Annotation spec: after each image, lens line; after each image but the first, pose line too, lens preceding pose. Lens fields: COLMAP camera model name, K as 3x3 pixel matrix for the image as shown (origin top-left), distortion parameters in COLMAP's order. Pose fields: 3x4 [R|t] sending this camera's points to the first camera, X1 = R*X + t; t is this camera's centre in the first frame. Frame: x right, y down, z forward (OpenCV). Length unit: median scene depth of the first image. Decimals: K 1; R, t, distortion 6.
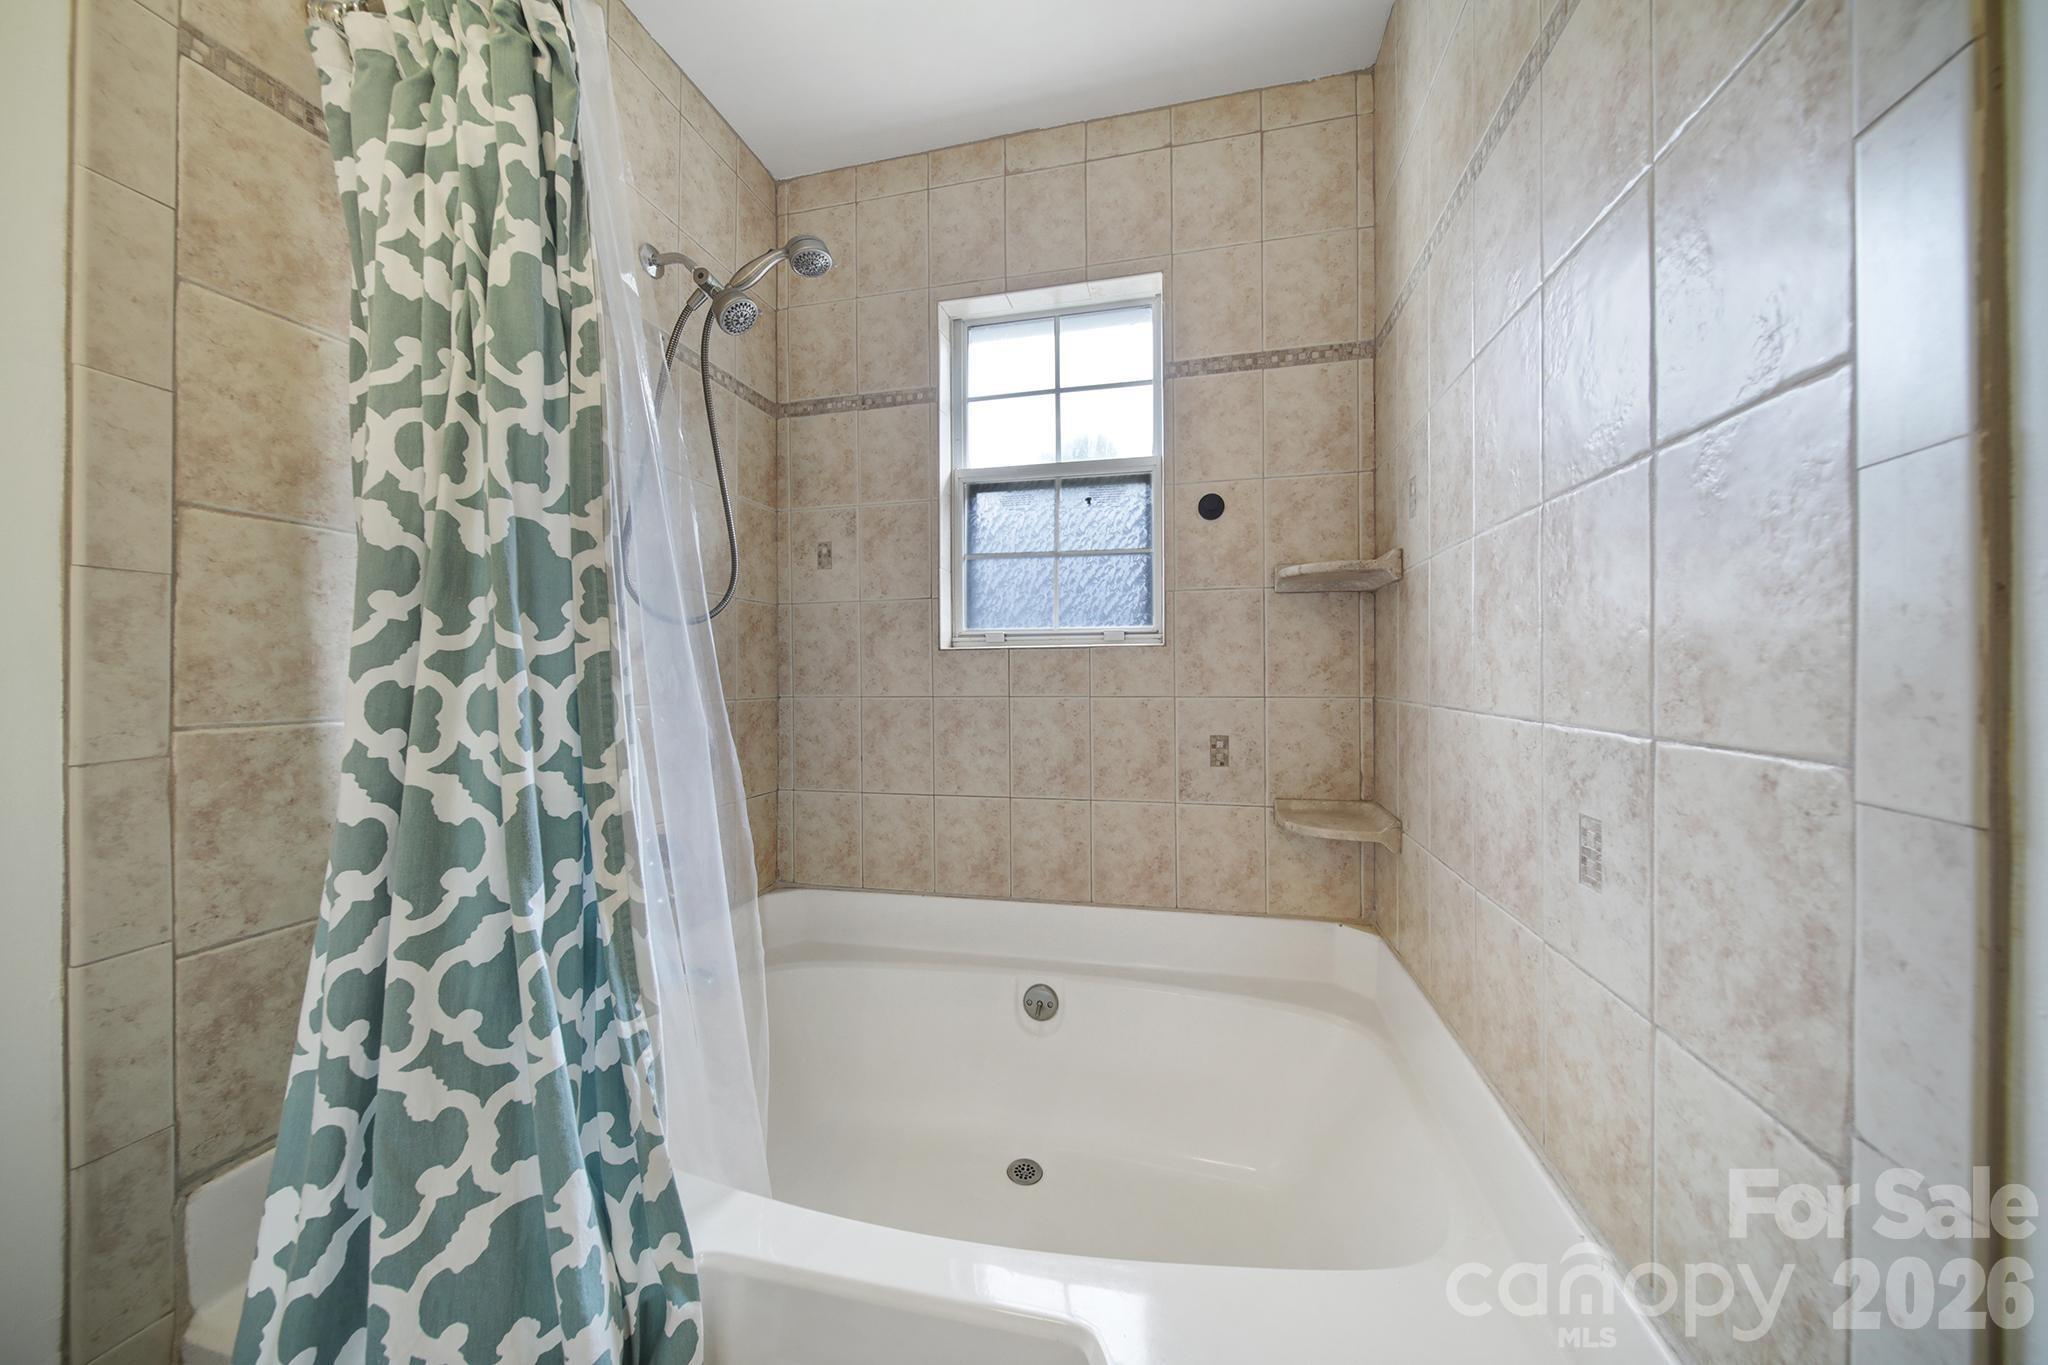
lens RADIAL K [[731.2, 0, 1023.2], [0, 731.2, 677.4], [0, 0, 1]] dist [-0.001928, -0.000329]
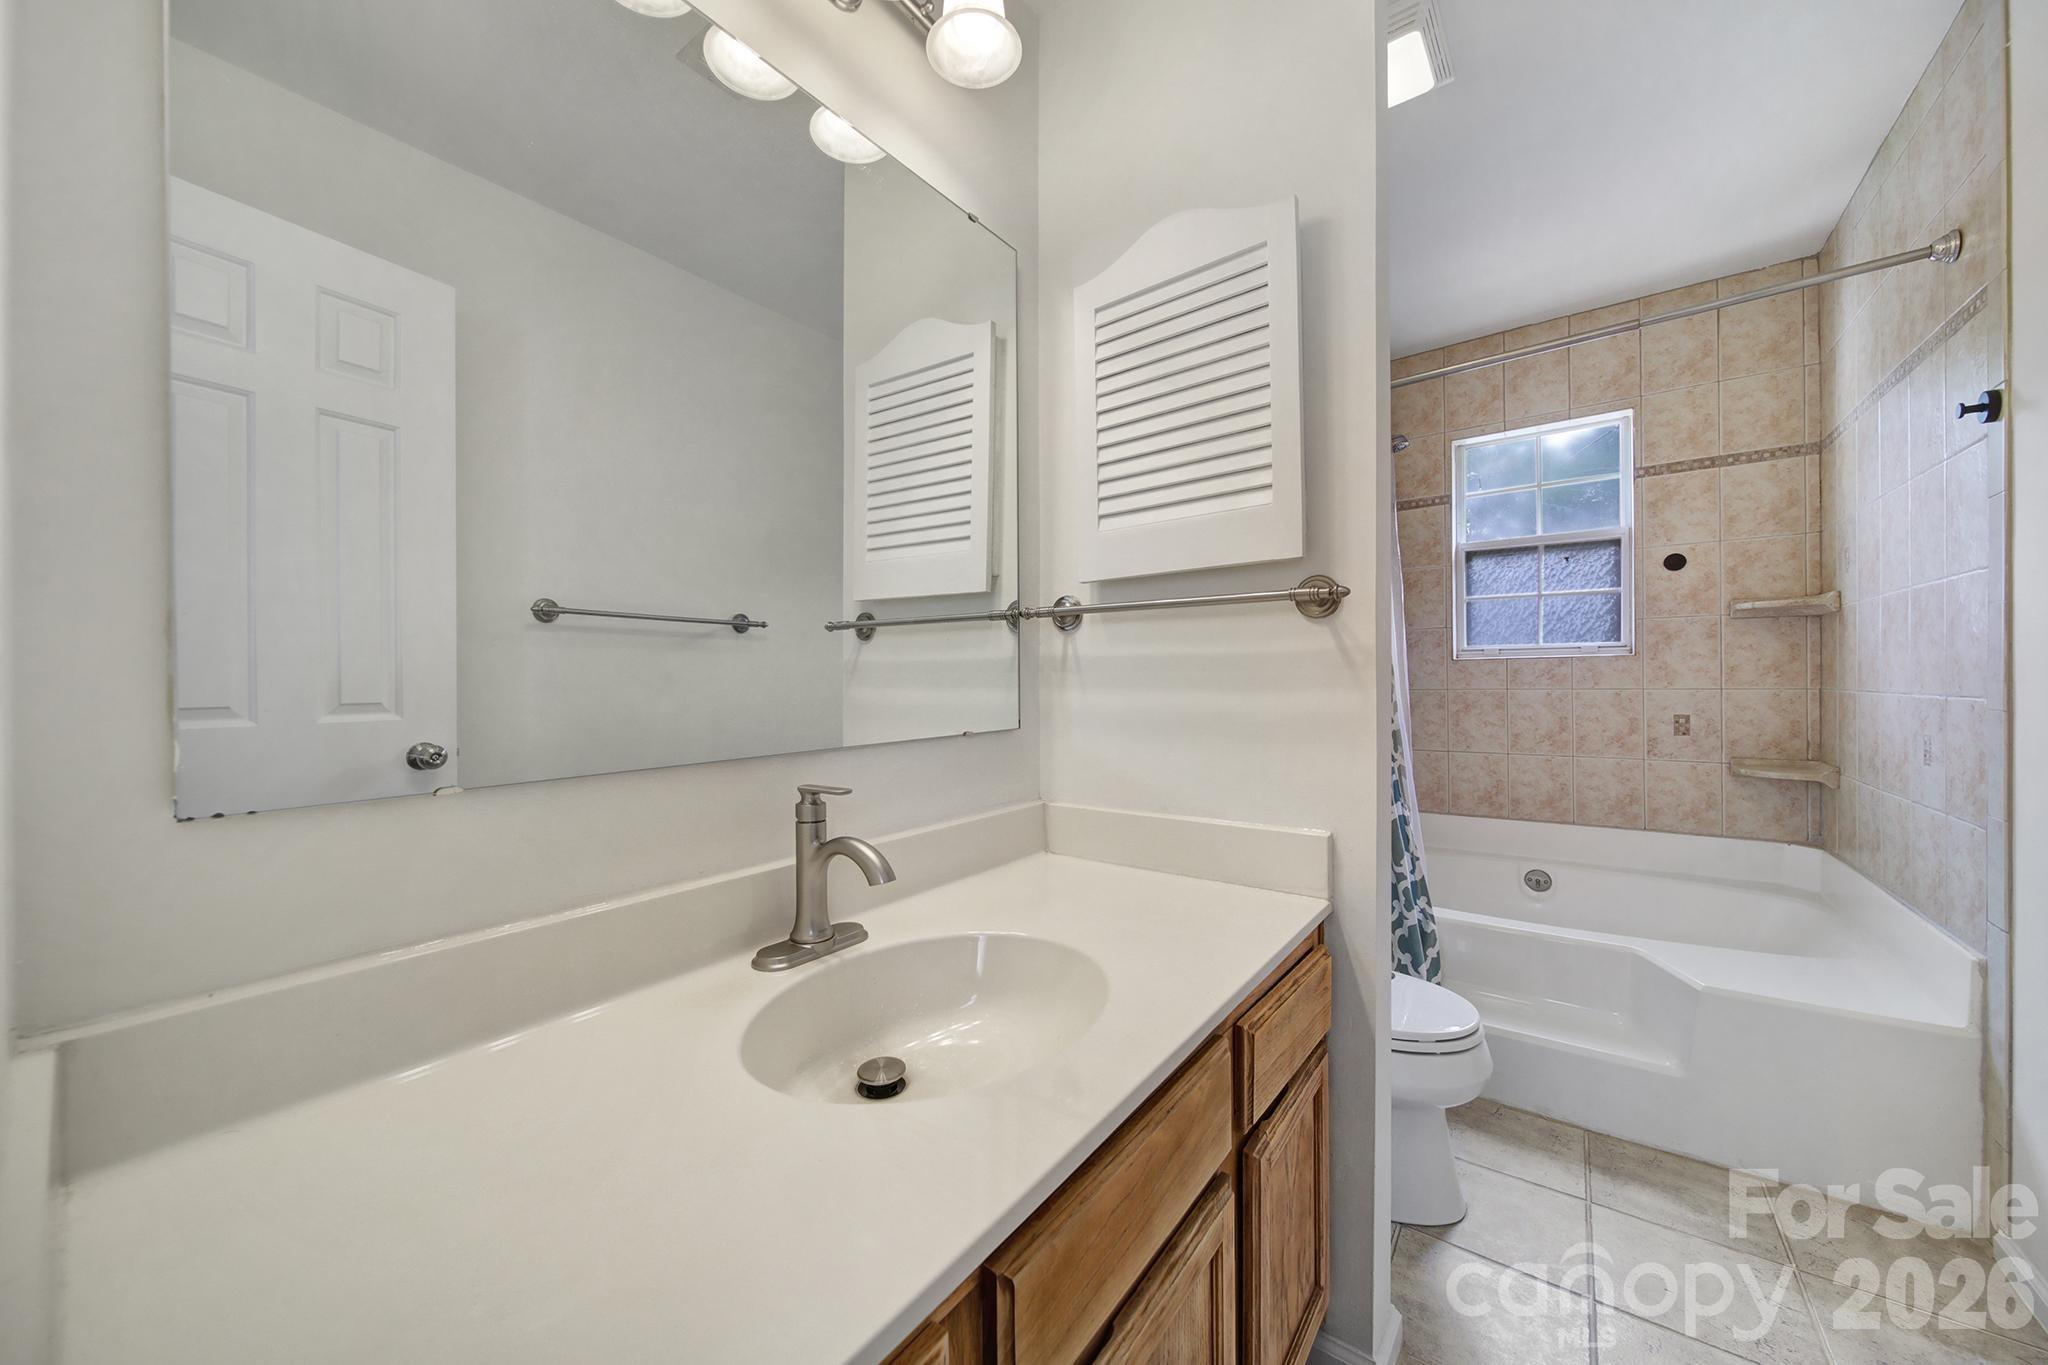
lens RADIAL K [[731.2, 0, 1020.3], [0, 731.2, 684.2], [0, 0, 1]] dist [-0.001928, -0.000329]
pose [[0.911191, -0.000988, -0.411982, -0.355334], [0.001361, 0.999999, 0.000612, 0.014382], [0.411981, -0.001118, 0.911192, -0.933261]]
